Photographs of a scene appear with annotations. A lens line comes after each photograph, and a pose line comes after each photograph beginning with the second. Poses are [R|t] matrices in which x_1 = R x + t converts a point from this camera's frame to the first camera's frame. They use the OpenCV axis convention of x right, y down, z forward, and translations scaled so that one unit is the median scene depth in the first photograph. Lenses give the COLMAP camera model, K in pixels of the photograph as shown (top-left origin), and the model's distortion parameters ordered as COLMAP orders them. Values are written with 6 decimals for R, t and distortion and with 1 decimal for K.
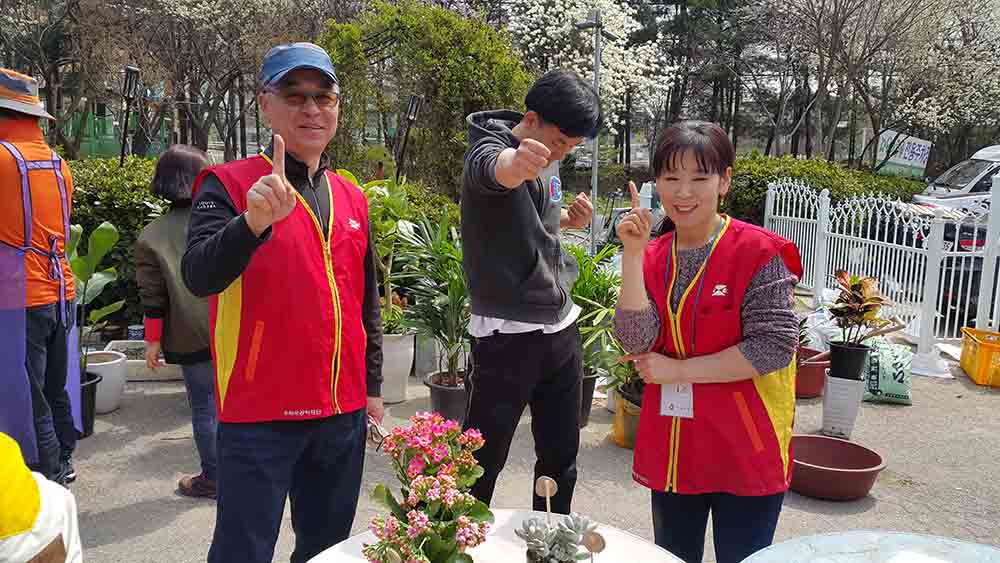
lens RADIAL K [[847.0, 0, 509.2], [0, 847.0, 287.9], [0, 0, 1]] dist [0.079123, -0.011884]
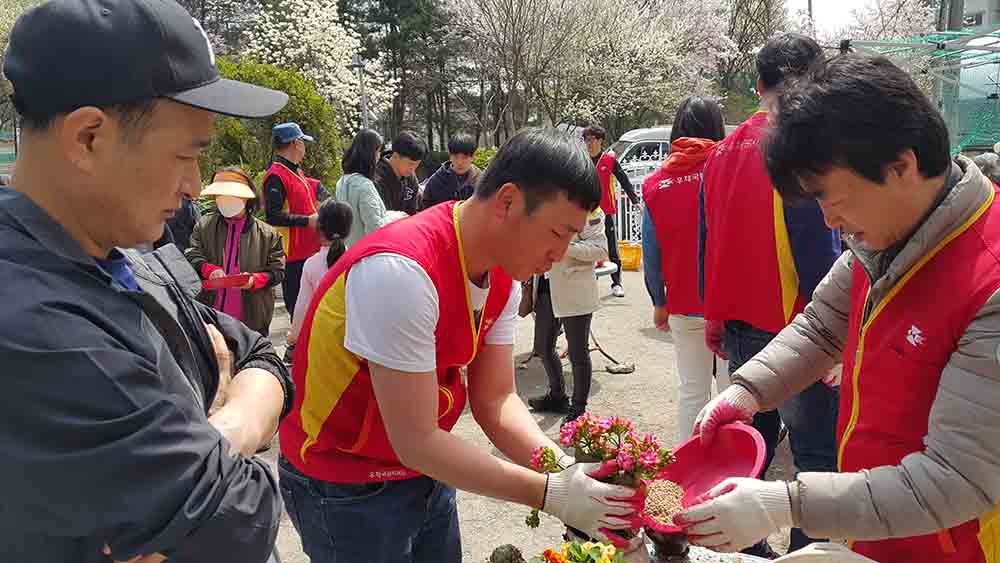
lens RADIAL K [[937.9, 0, 511.2], [0, 937.9, 303.9], [0, 0, 1]] dist [0.170614, 0.000000]
pose [[0.941136, -0.121624, 0.315388, -0.119203], [0.121501, 0.992387, 0.020132, 0.051244], [-0.315436, 0.019373, 0.948749, -0.329661]]
